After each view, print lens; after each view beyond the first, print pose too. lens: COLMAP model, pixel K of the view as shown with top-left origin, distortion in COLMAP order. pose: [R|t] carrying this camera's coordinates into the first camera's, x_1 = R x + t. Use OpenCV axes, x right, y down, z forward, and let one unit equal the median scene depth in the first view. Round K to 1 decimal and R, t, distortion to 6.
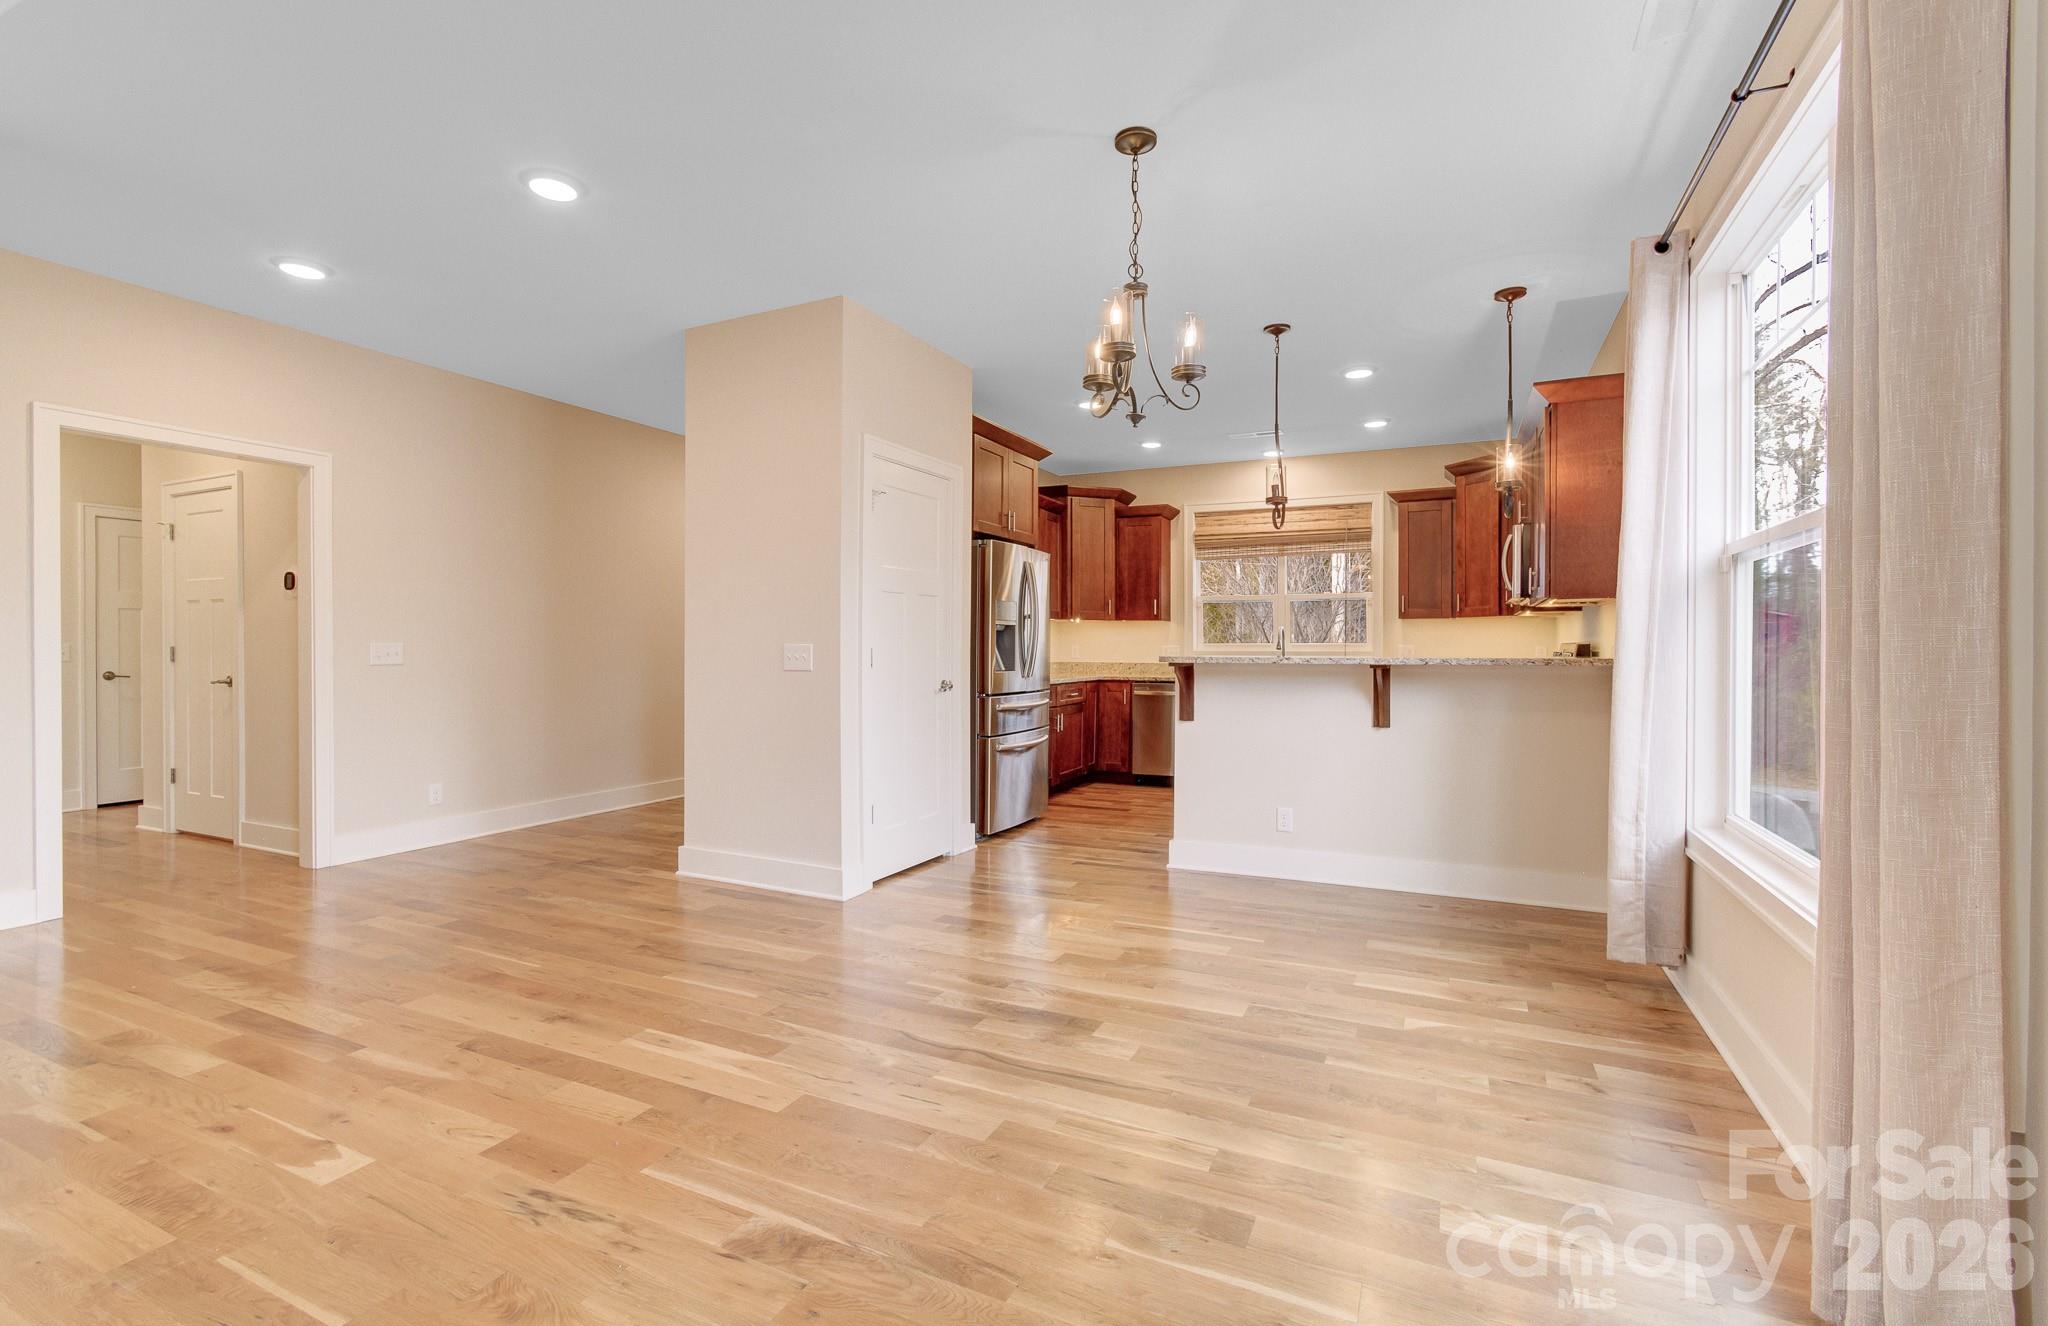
lens RADIAL K [[908.1, 0, 1020.2], [0, 908.1, 655.7], [0, 0, 1]] dist [0.003403, -0.001855]
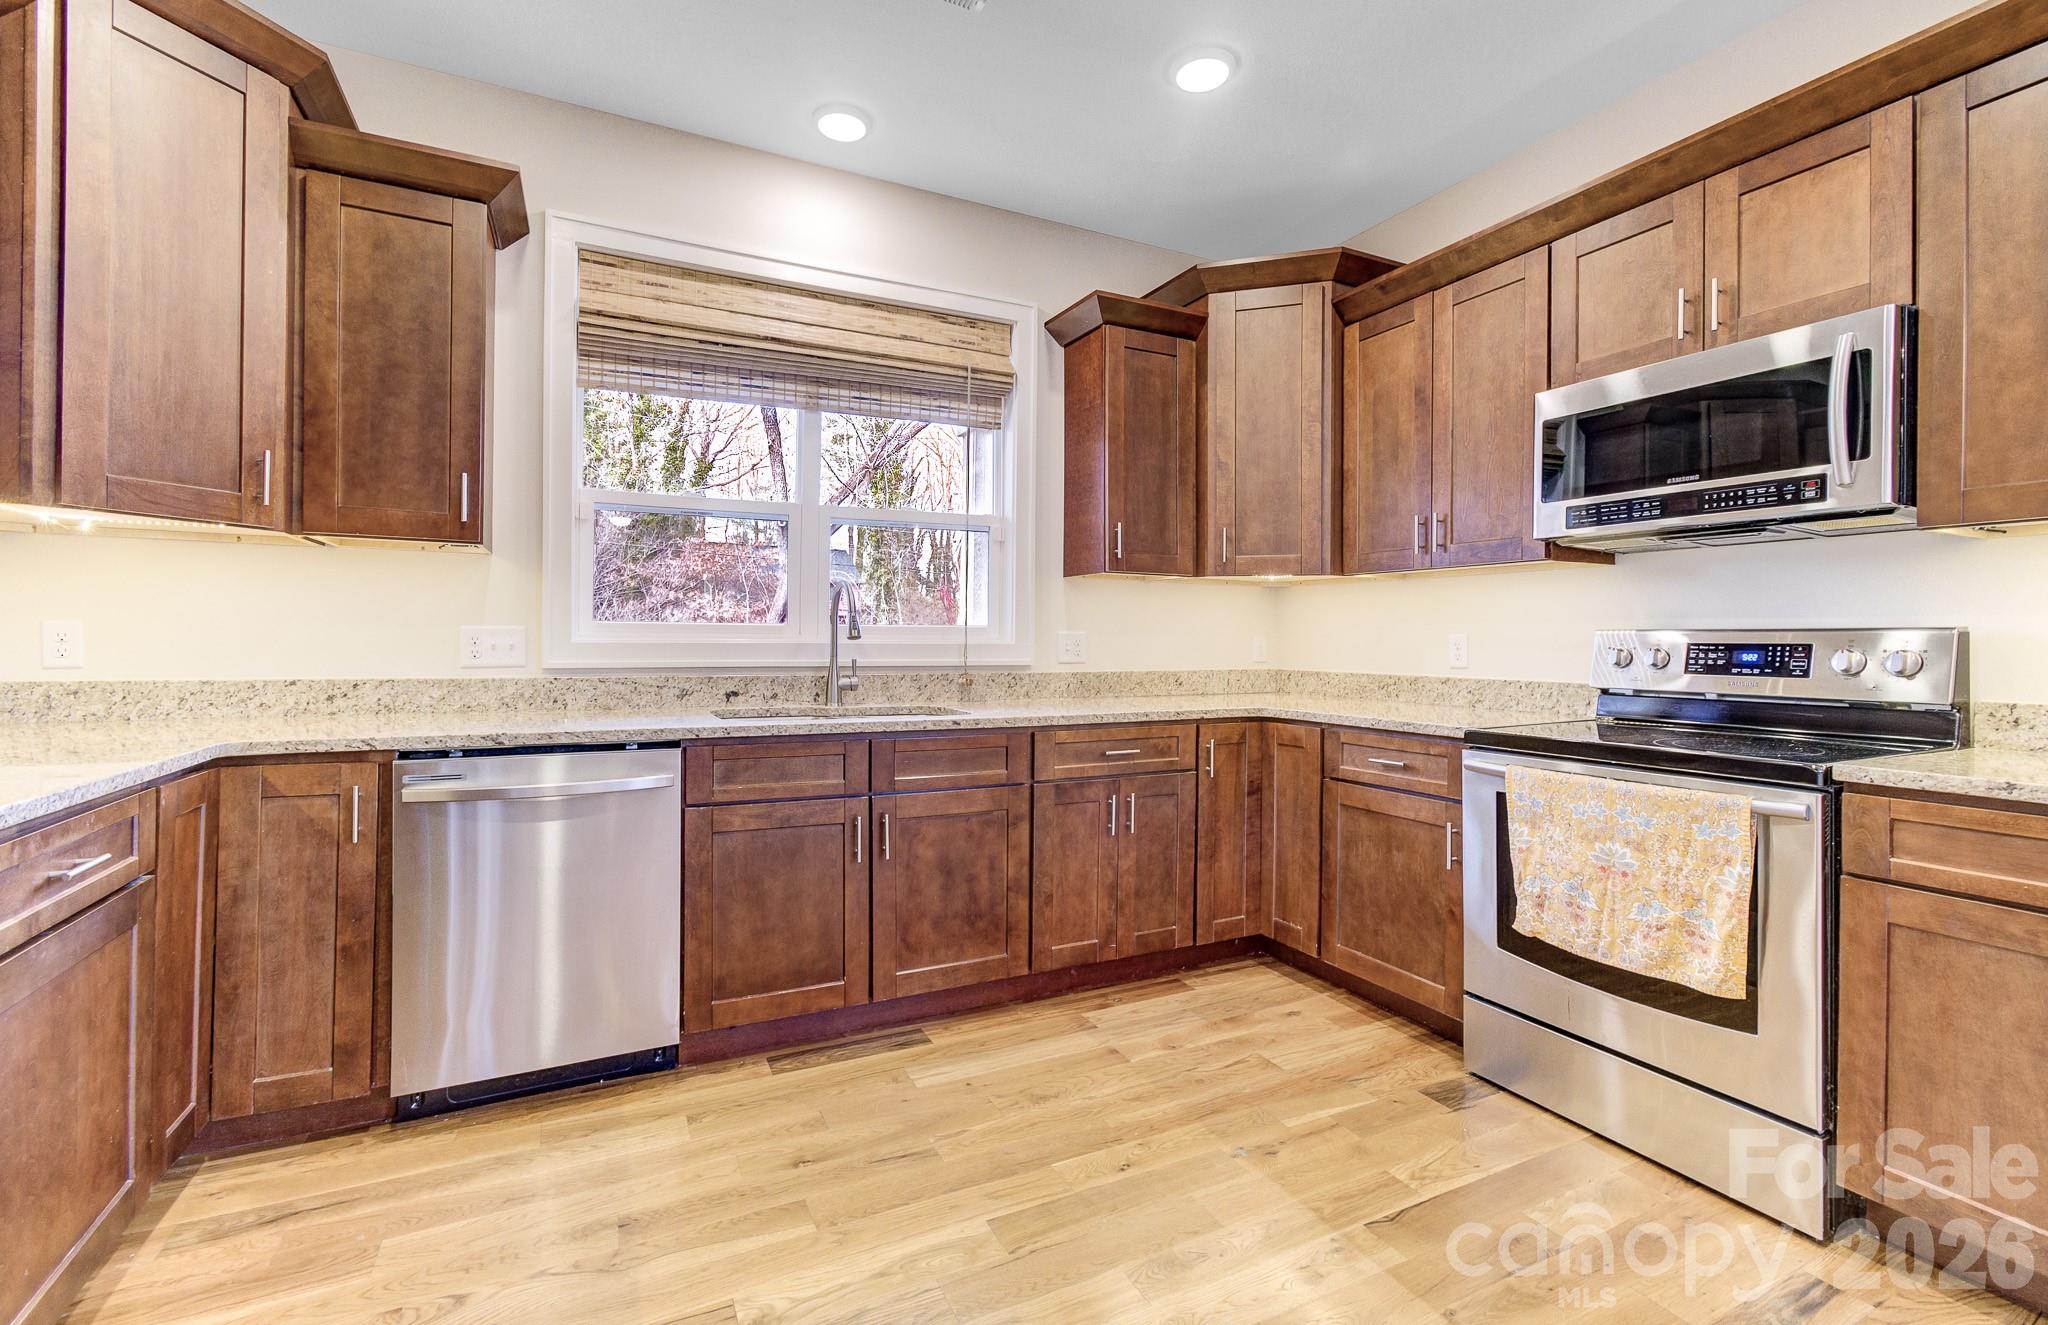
lens RADIAL K [[908.1, 0, 1059.6], [0, 908.1, 635.2], [0, 0, 1]] dist [0.003403, -0.001855]
pose [[0.610439, 0.005017, 0.792048, 0.029132], [0.003360, 0.999955, -0.008923, -0.003777], [-0.792056, 0.008109, 0.610394, 0.645057]]
